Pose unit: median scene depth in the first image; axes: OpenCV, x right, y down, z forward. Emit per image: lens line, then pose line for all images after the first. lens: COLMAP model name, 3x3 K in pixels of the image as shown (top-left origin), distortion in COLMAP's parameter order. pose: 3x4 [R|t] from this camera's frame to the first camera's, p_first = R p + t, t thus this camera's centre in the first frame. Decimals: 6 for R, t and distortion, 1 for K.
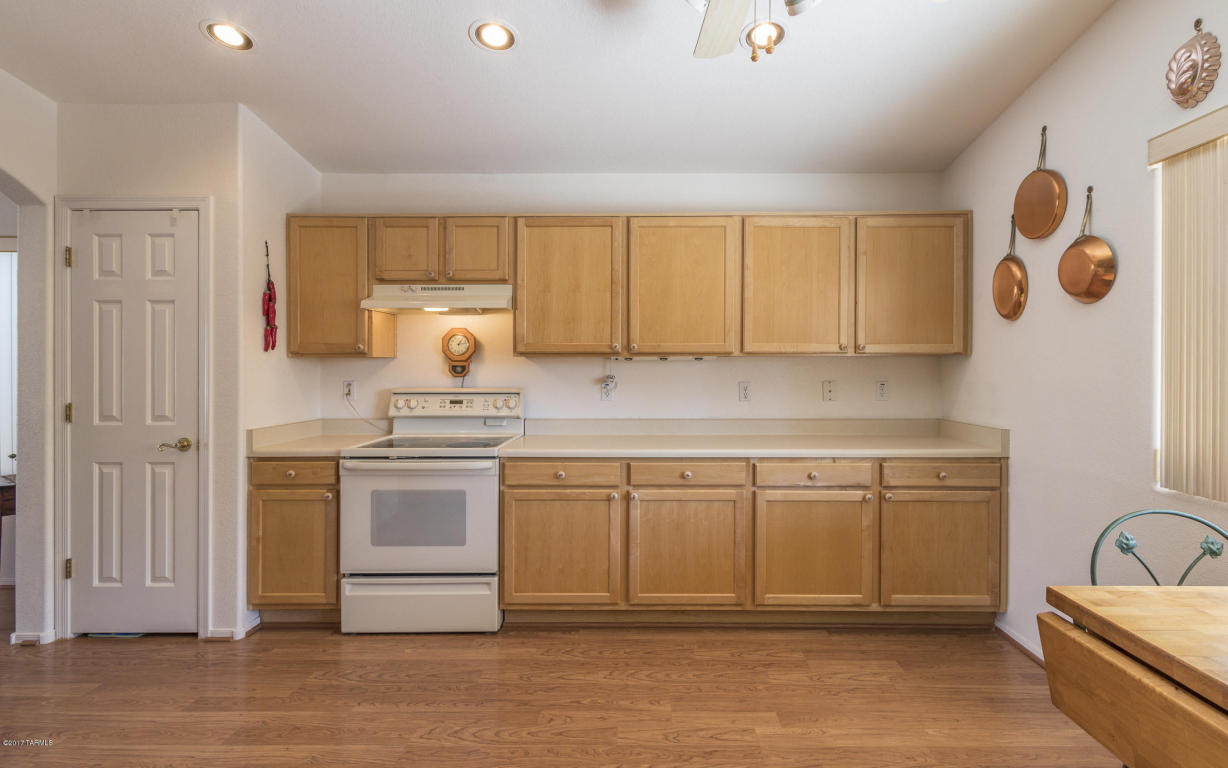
lens RADIAL K [[578.5, 0, 638.5], [0, 578.5, 366.1], [0, 0, 1]] dist [0.002468, 0.000103]
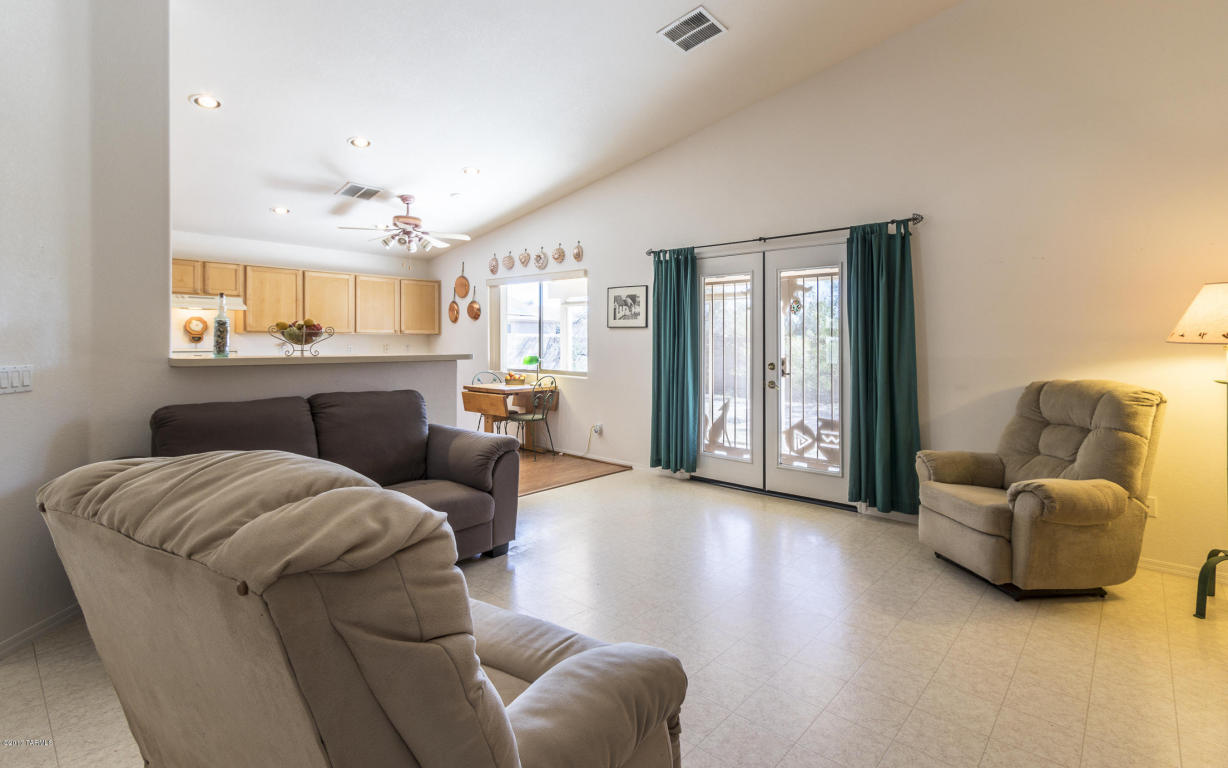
lens RADIAL K [[572.2, 0, 610.1], [0, 572.2, 357.3], [0, 0, 1]] dist [0.004855, 0.000123]
pose [[0.655941, -0.020582, 0.754531, -1.018019], [-0.004979, 0.999488, 0.031592, -0.001361], [-0.754796, -0.024479, 0.655503, -1.484137]]
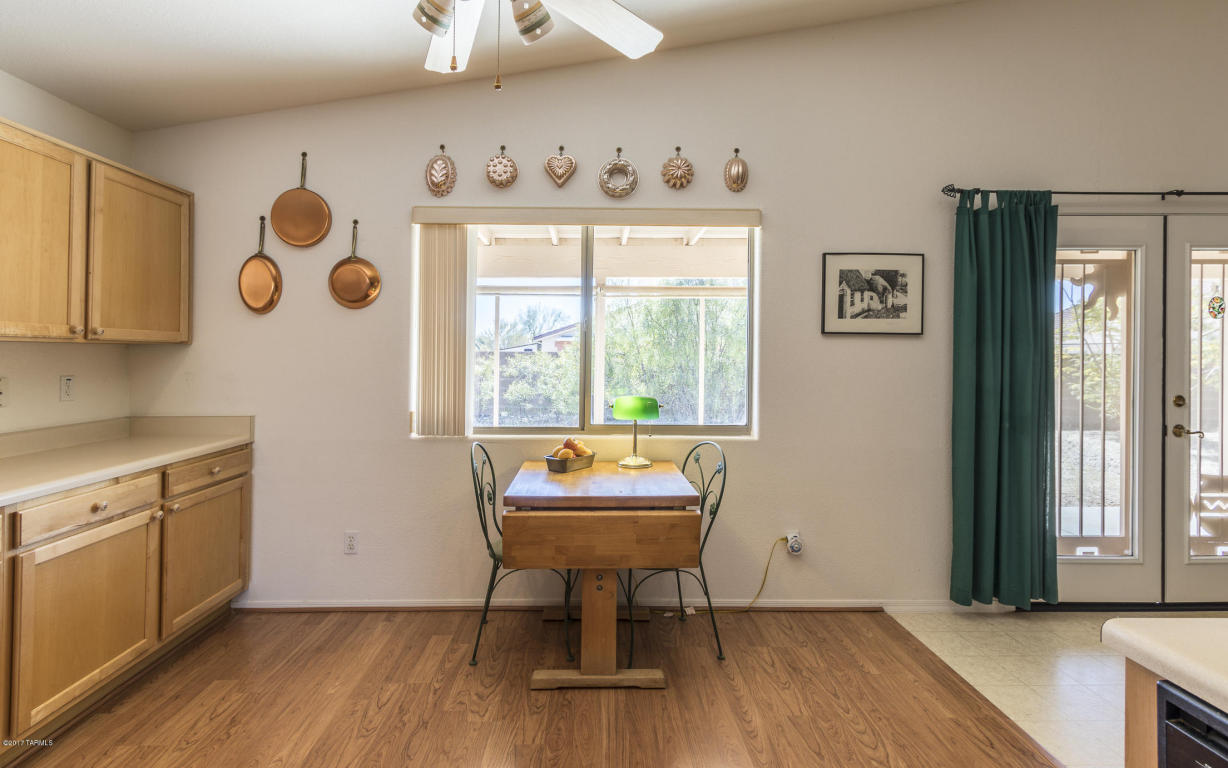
lens RADIAL K [[572.2, 0, 610.1], [0, 572.2, 357.3], [0, 0, 1]] dist [0.004855, 0.000123]
pose [[-0.027166, -0.002866, 0.999627, -0.436926], [-0.003586, 0.999990, 0.002769, -0.003172], [-0.999624, -0.003510, -0.027176, 0.374208]]
